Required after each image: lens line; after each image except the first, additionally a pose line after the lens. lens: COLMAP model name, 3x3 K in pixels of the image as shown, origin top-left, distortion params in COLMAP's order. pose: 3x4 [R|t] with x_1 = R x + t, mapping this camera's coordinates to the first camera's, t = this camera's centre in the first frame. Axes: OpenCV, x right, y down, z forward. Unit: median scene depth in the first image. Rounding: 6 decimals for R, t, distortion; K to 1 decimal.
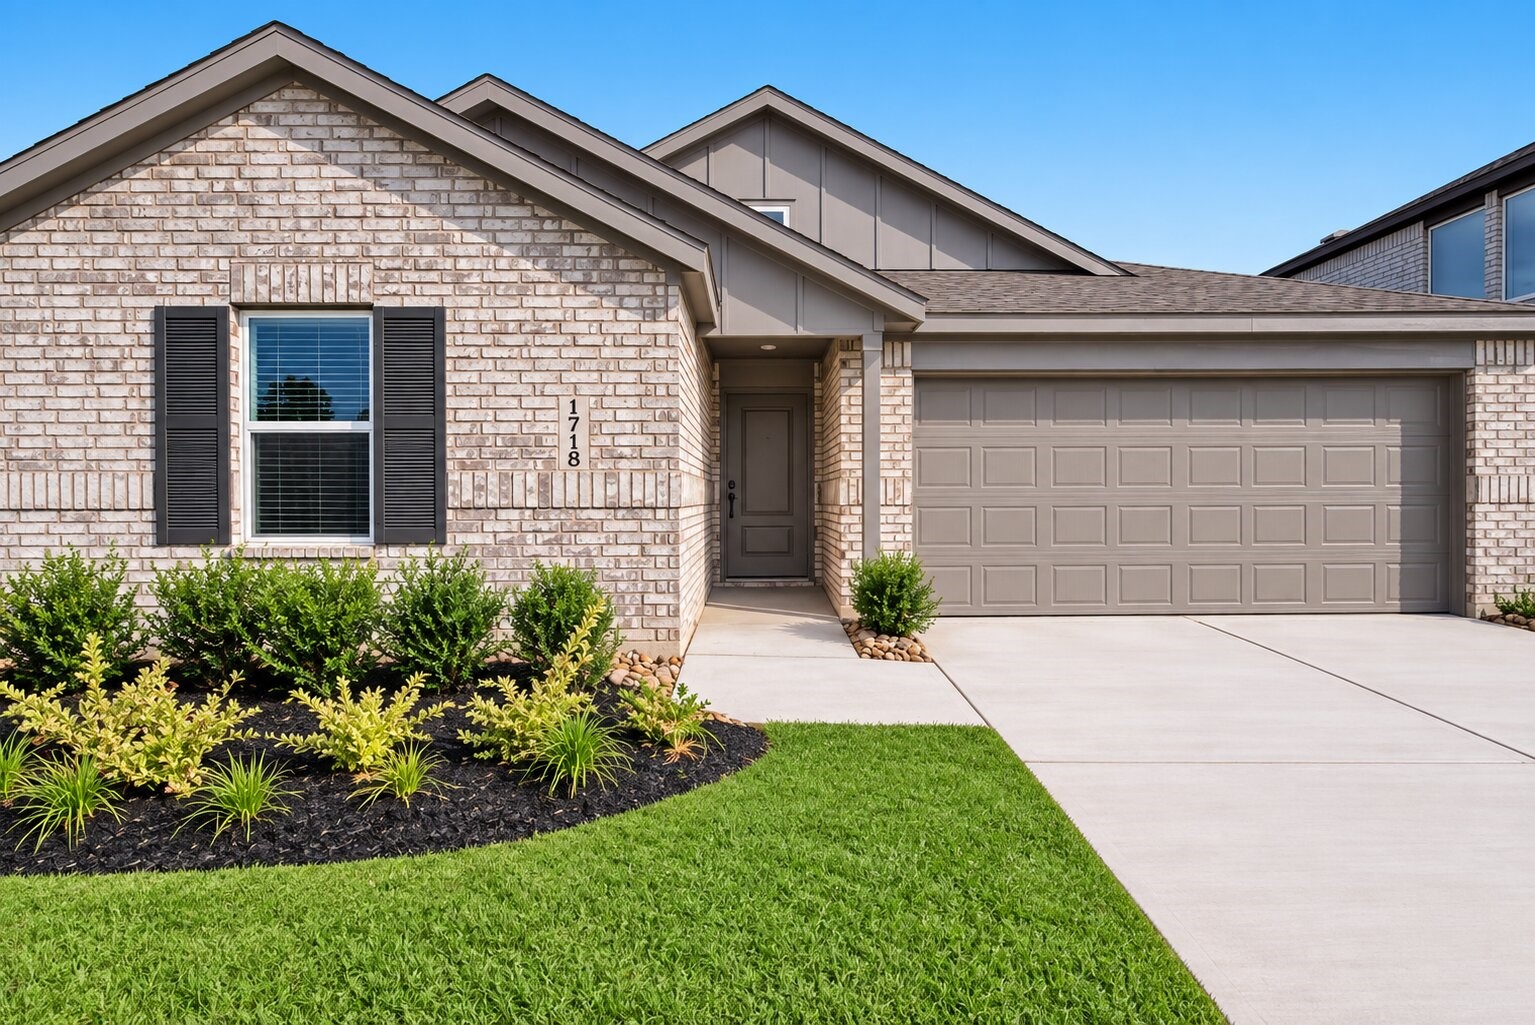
lens RADIAL K [[685.2, 0, 764.2], [0, 685.2, 507.6], [0, 0, 1]] dist [-0.002660, -0.001185]
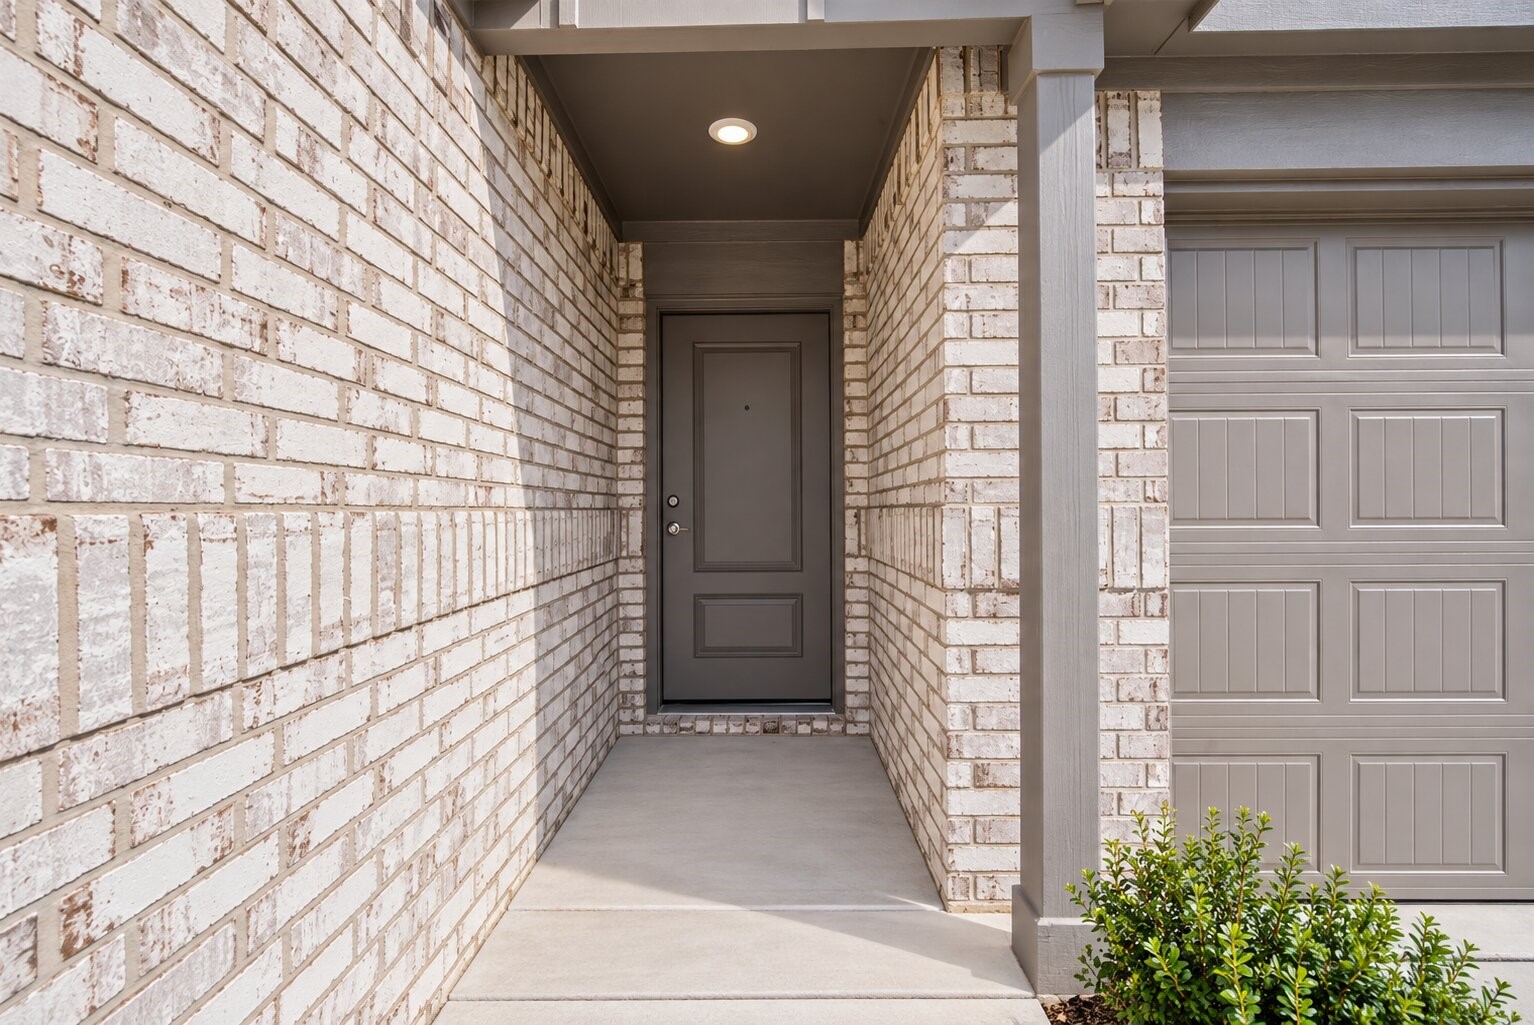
lens RADIAL K [[684.8, 0, 765.9], [0, 684.8, 511.5], [0, 0, 1]] dist [-0.002660, -0.001185]
pose [[0.999847, -0.005029, -0.016775, 0.028931], [0.004949, 0.999976, -0.004804, -0.038102], [0.016799, 0.004720, 0.999848, 0.663031]]
